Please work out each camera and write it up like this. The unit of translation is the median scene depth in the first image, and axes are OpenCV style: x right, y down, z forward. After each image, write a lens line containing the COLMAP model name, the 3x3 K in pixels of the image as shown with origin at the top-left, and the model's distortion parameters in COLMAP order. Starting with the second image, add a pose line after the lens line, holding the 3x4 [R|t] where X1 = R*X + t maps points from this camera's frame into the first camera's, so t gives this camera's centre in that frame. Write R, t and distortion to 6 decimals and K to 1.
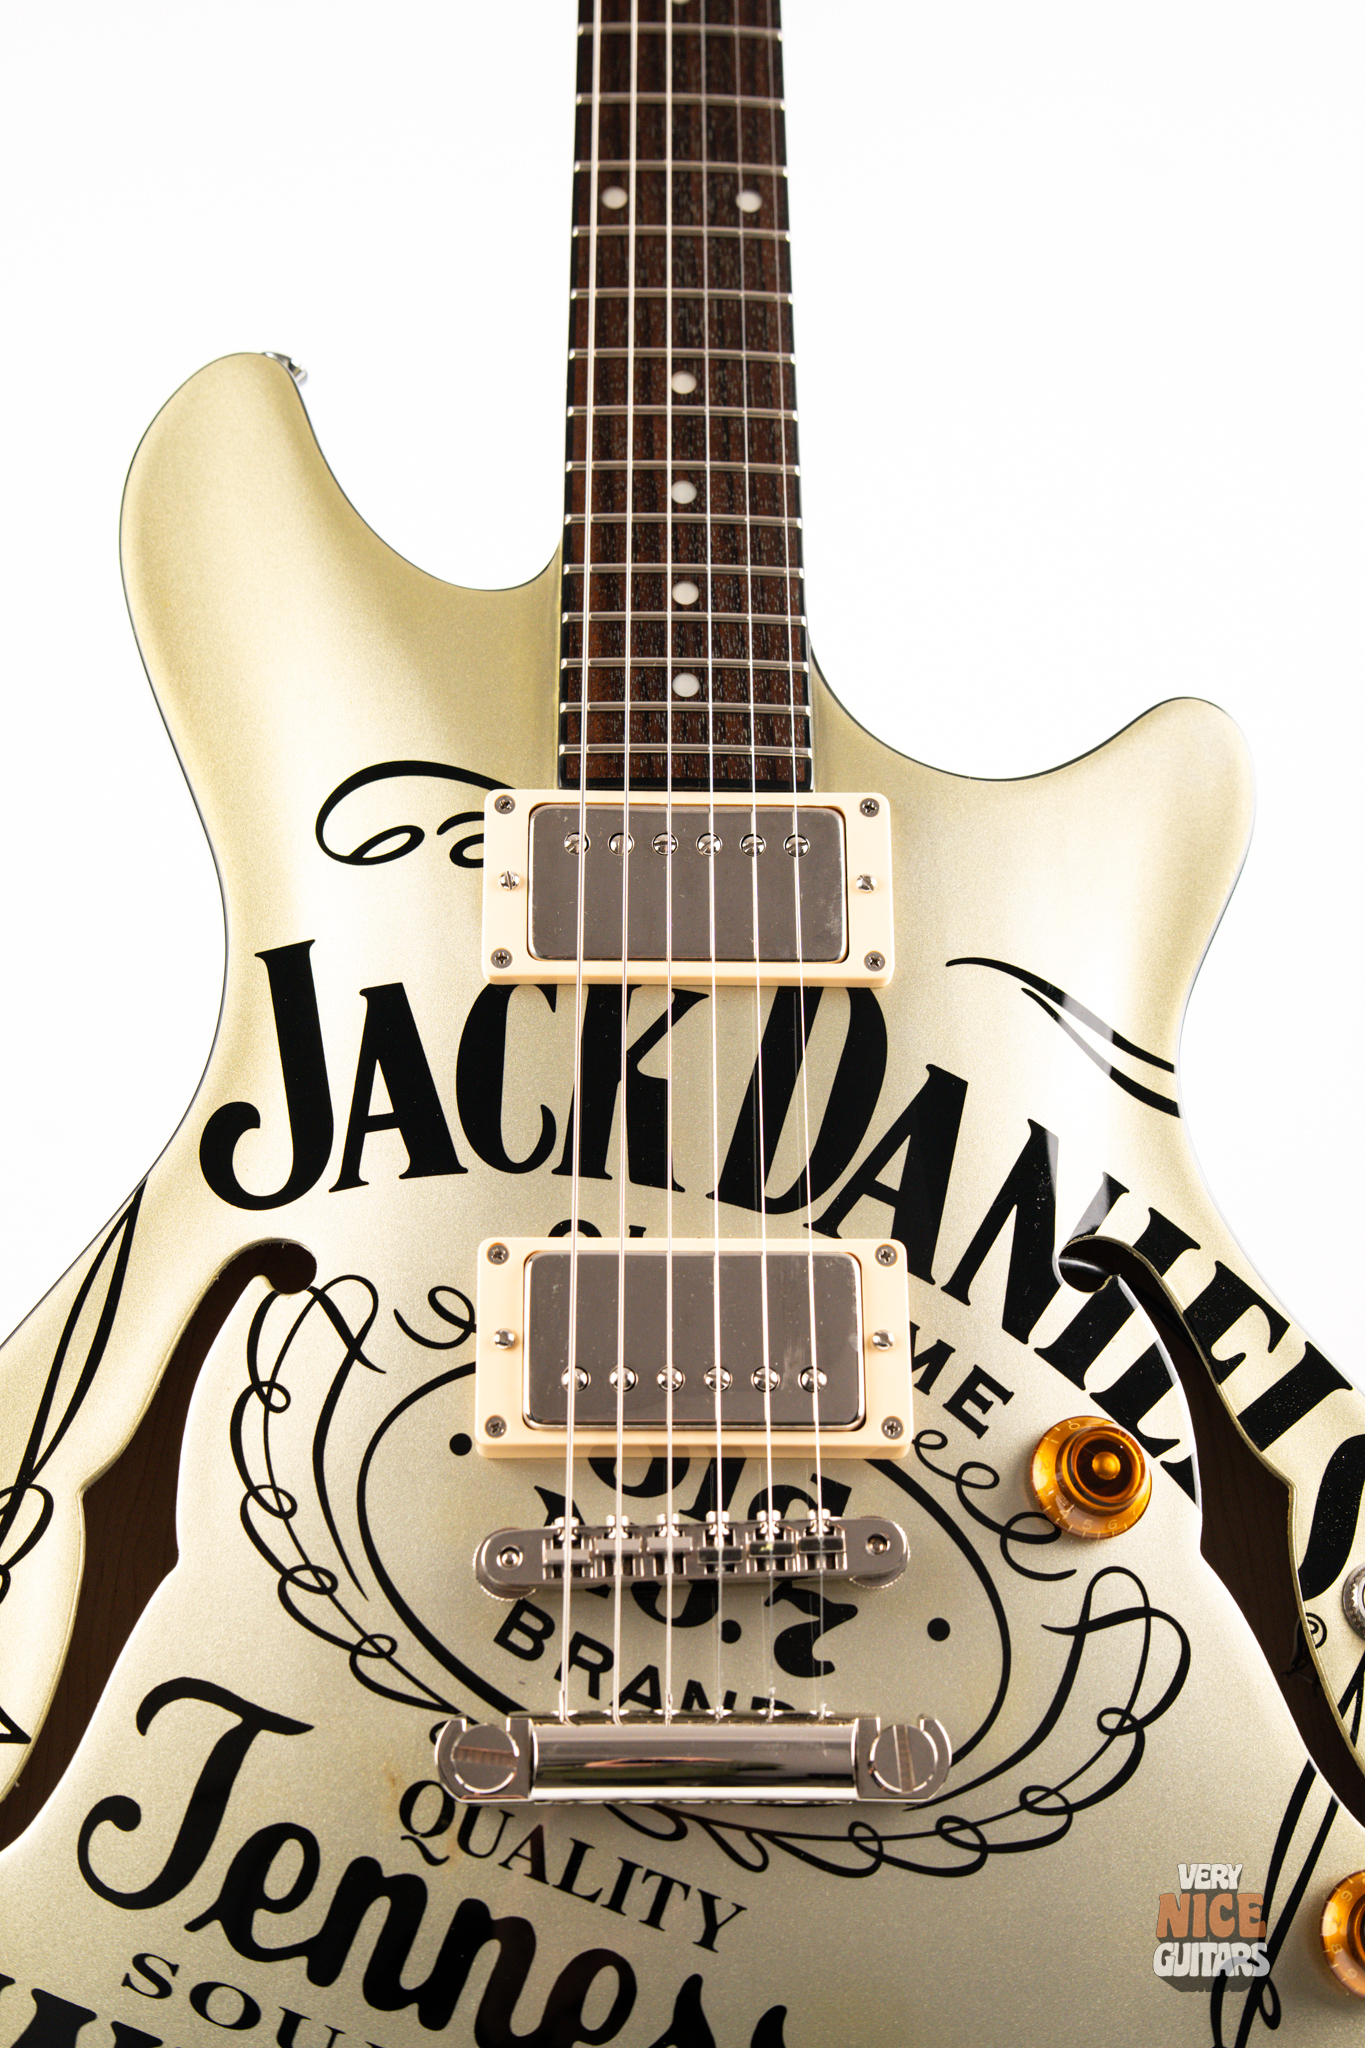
lens RADIAL K [[2978.7, 0, 667.6], [0, 2978.7, 1030.4], [0, 0, 1]] dist [0.111424, -0.354345]
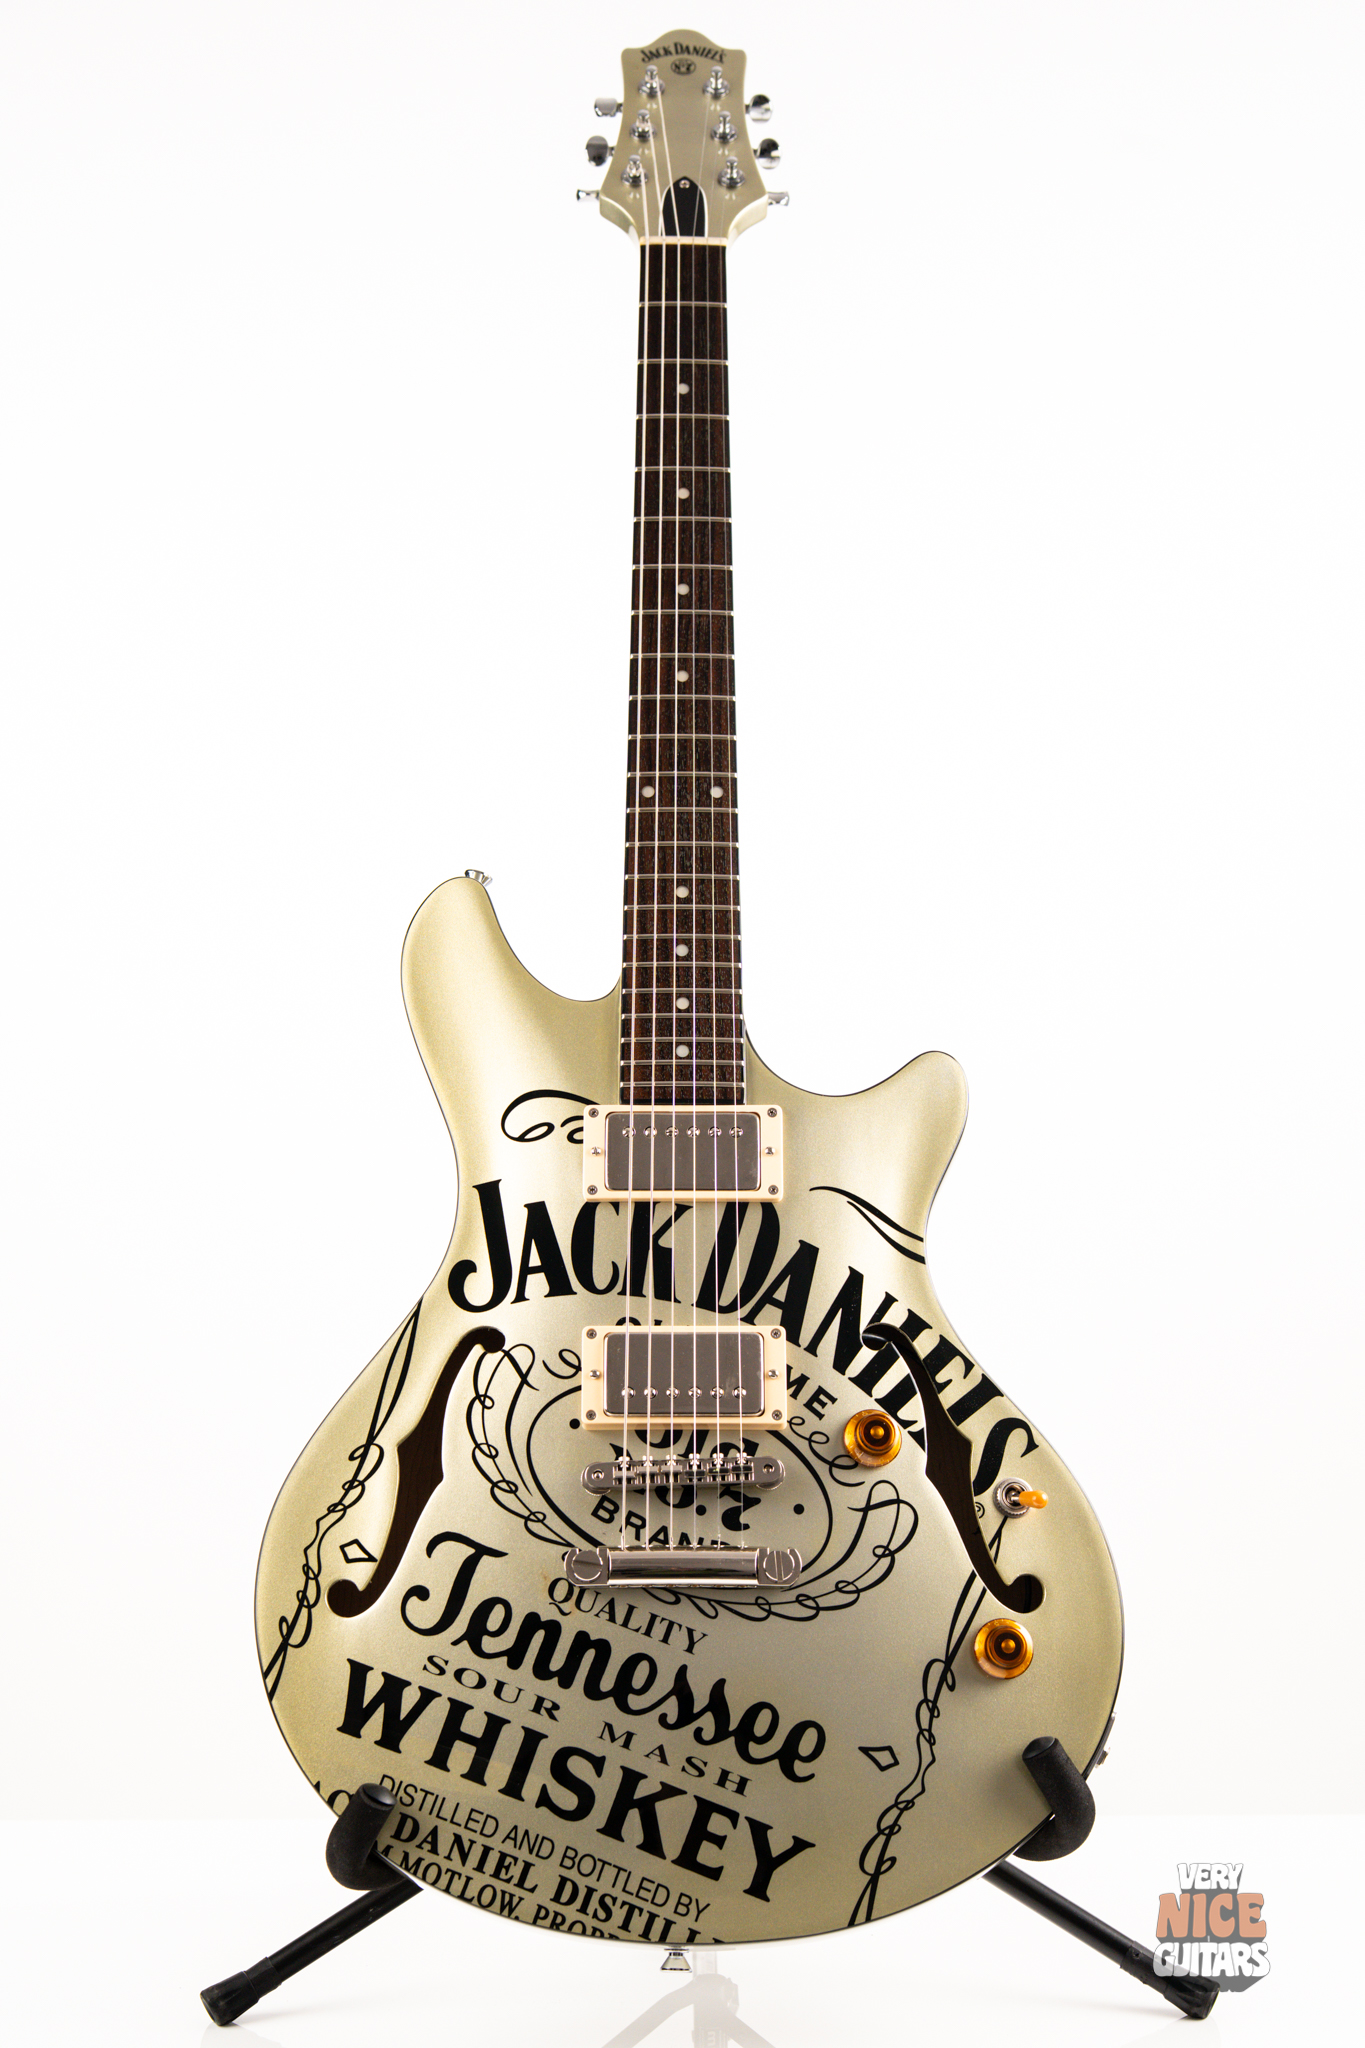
lens RADIAL K [[3056.4, 0, 662.0], [0, 3056.4, 1090.8], [0, 0, 1]] dist [0.135476, -0.397074]
pose [[0.999164, -0.007778, -0.040129, 0.081420], [0.008361, 0.999862, 0.014384, -0.128033], [0.040012, -0.014708, 0.999091, -1.161648]]
